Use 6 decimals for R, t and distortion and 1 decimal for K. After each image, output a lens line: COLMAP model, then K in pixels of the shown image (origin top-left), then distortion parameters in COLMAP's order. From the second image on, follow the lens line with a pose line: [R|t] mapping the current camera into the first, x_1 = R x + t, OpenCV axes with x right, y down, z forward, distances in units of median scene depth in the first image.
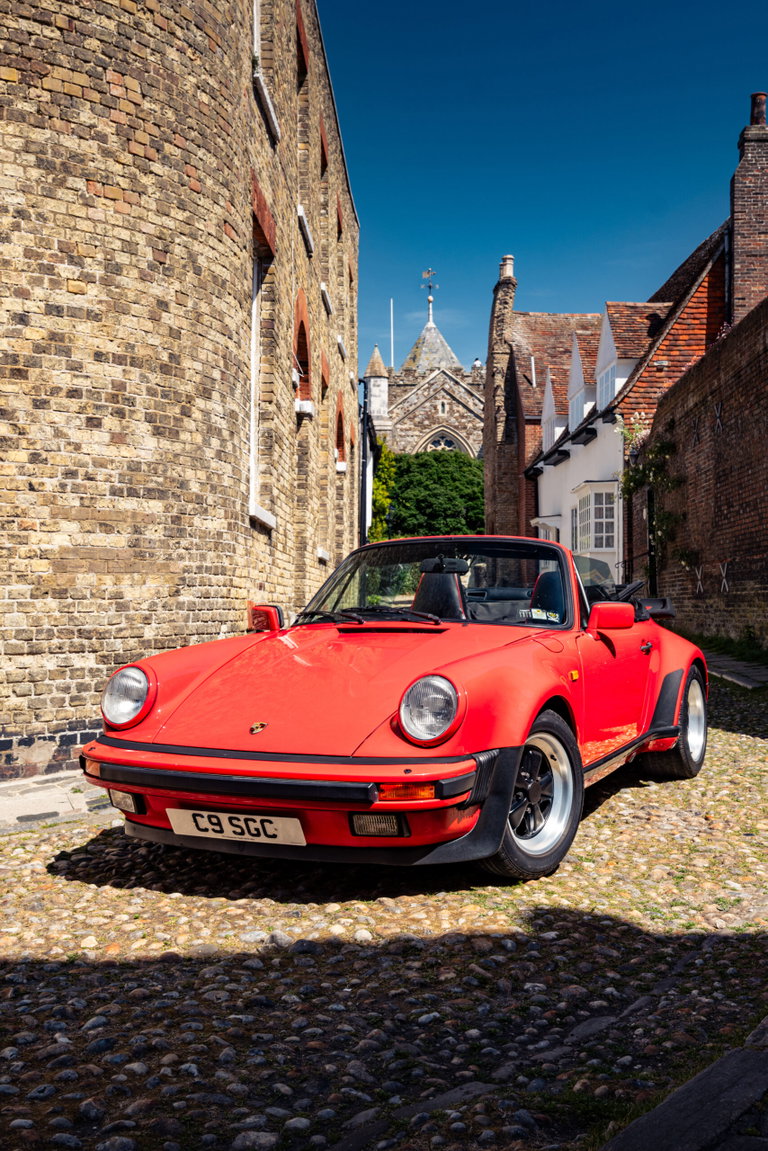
lens RADIAL K [[1219.8, 0, 381.7], [0, 1219.8, 578.2], [0, 0, 1]] dist [-0.007351, 0.000000]
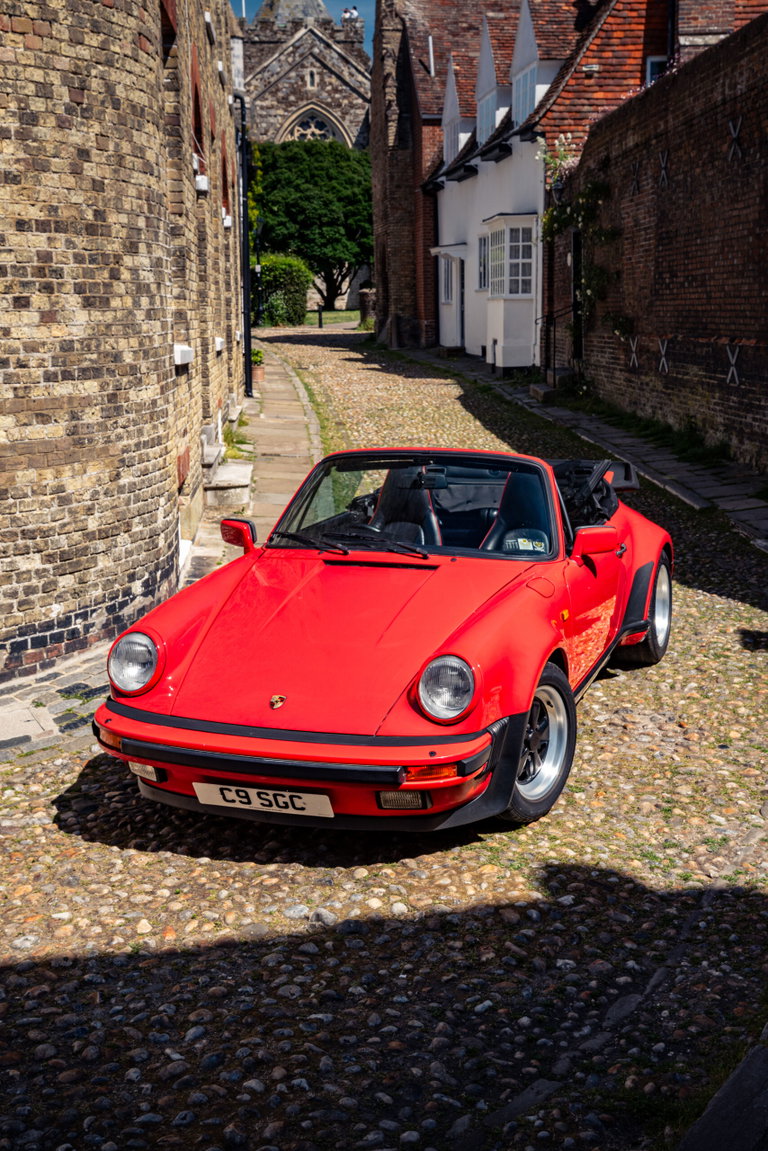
lens RADIAL K [[1414.2, 0, 381.2], [0, 1414.2, 577.0], [0, 0, 1]] dist [0.116921, 0.000000]
pose [[0.995201, -0.031697, 0.092580, -0.077208], [0.012585, 0.979688, 0.200132, -0.140704], [-0.097043, -0.198007, 0.975385, -0.104312]]
